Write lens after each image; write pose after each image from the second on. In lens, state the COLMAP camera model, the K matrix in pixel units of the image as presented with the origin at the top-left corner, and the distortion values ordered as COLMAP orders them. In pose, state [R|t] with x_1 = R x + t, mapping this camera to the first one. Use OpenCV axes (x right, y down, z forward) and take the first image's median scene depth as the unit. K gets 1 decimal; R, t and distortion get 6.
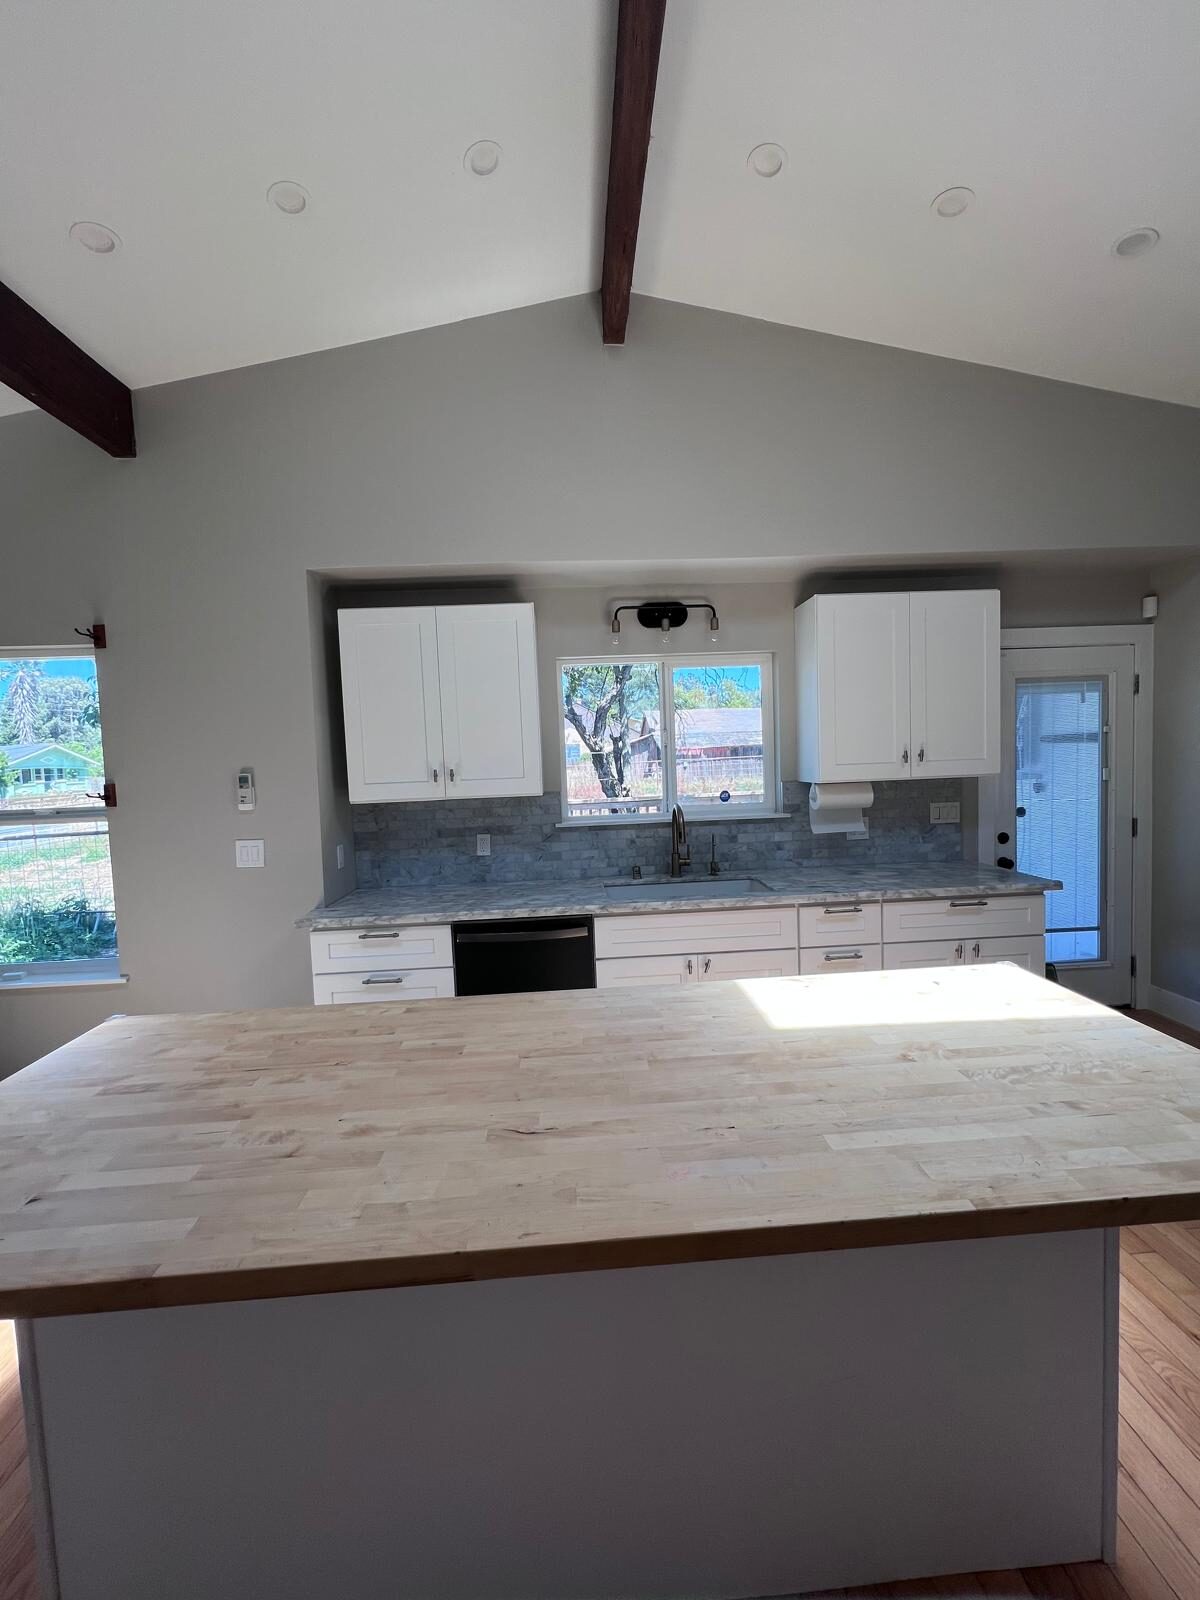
lens RADIAL K [[656.2, 0, 600.0], [0, 656.2, 800.0], [0, 0, 1]] dist [0.000888, -0.000009]
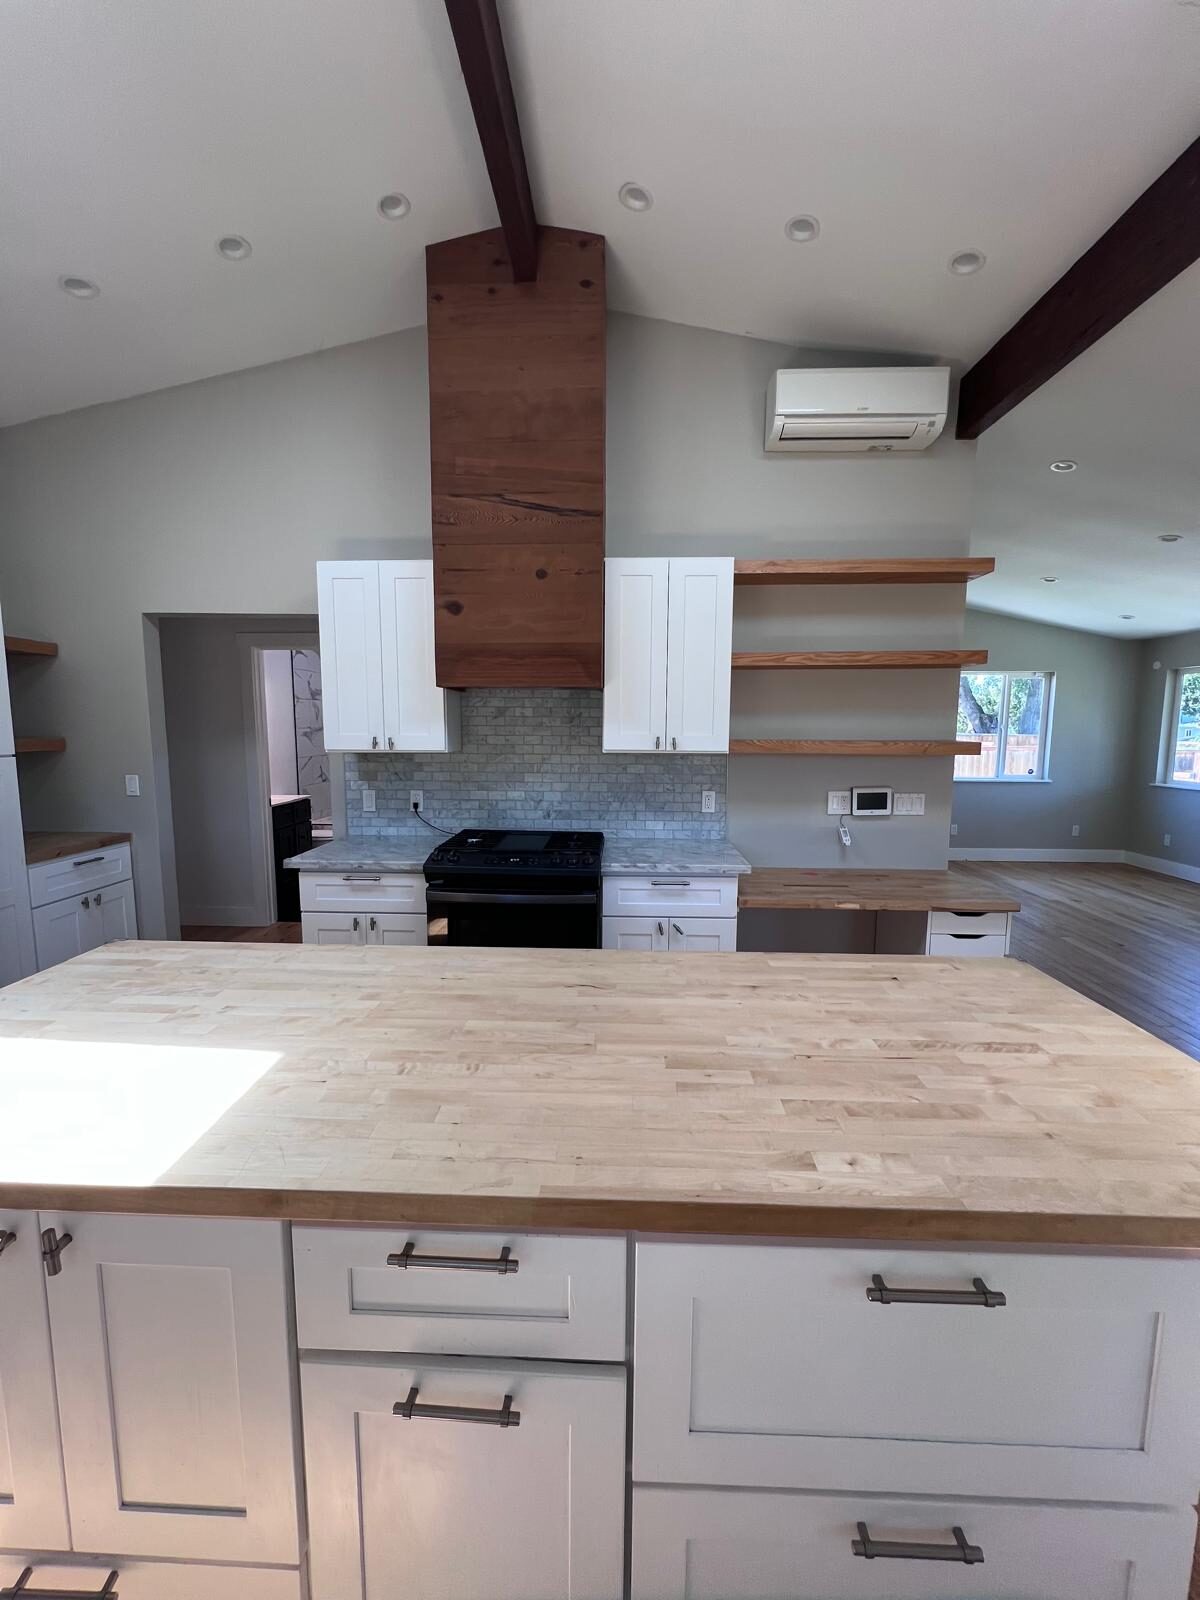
lens RADIAL K [[656.2, 0, 600.0], [0, 656.2, 800.0], [0, 0, 1]] dist [0.000888, -0.000009]
pose [[-0.995599, 0.026960, 0.089752, -0.229012], [0.041863, 0.984802, 0.168560, -0.087574], [-0.083844, 0.171575, -0.981597, 1.914651]]
